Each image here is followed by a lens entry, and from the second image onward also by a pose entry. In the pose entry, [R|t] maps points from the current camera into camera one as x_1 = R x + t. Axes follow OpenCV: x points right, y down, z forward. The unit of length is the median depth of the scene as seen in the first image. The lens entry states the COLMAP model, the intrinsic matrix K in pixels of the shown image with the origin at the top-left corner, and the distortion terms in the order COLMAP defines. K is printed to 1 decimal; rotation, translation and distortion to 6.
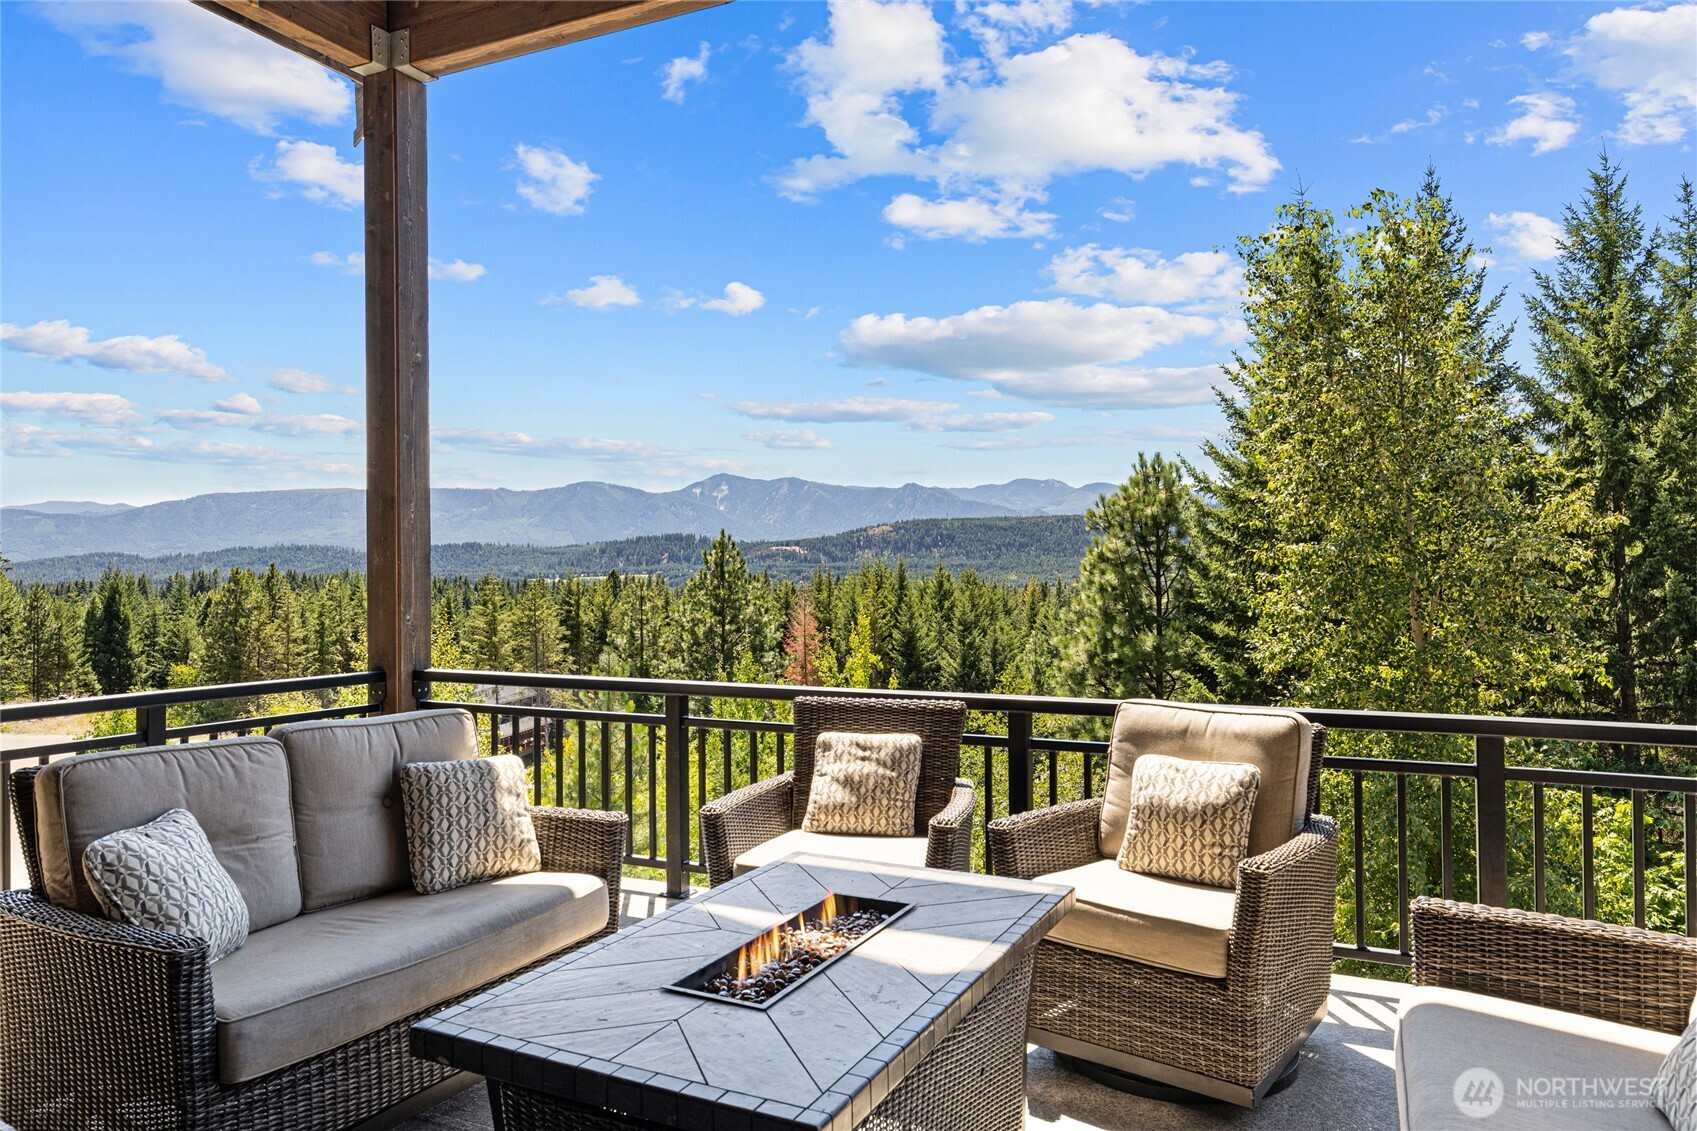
lens RADIAL K [[1091.8, 0, 844.9], [0, 1091.8, 534.1], [0, 0, 1]] dist [-0.018633, -0.000159]
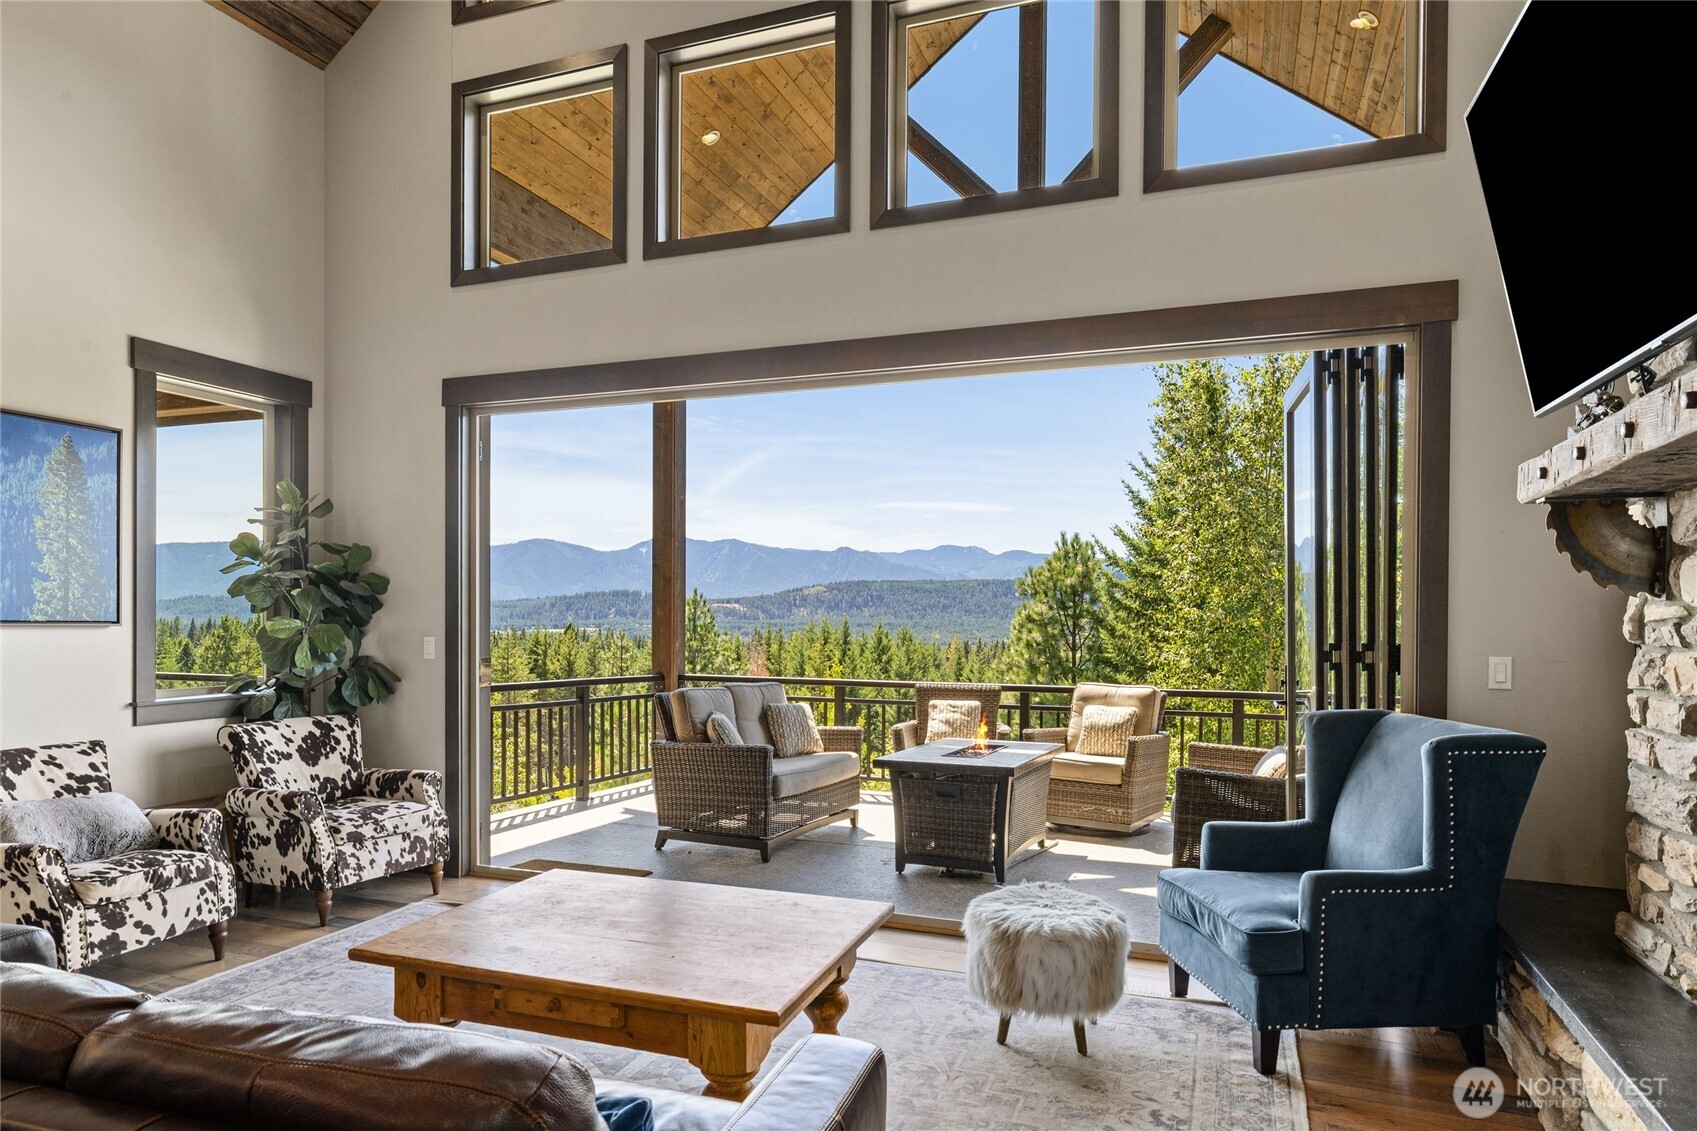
lens RADIAL K [[1022.2, 0, 852.0], [0, 1022.2, 631.0], [0, 0, 1]] dist [-0.002762, -0.000246]
pose [[0.997351, 0.015794, 0.071009, -0.041729], [-0.018369, 0.999192, 0.035755, -0.001987], [-0.070387, -0.036964, 0.996835, -0.121987]]
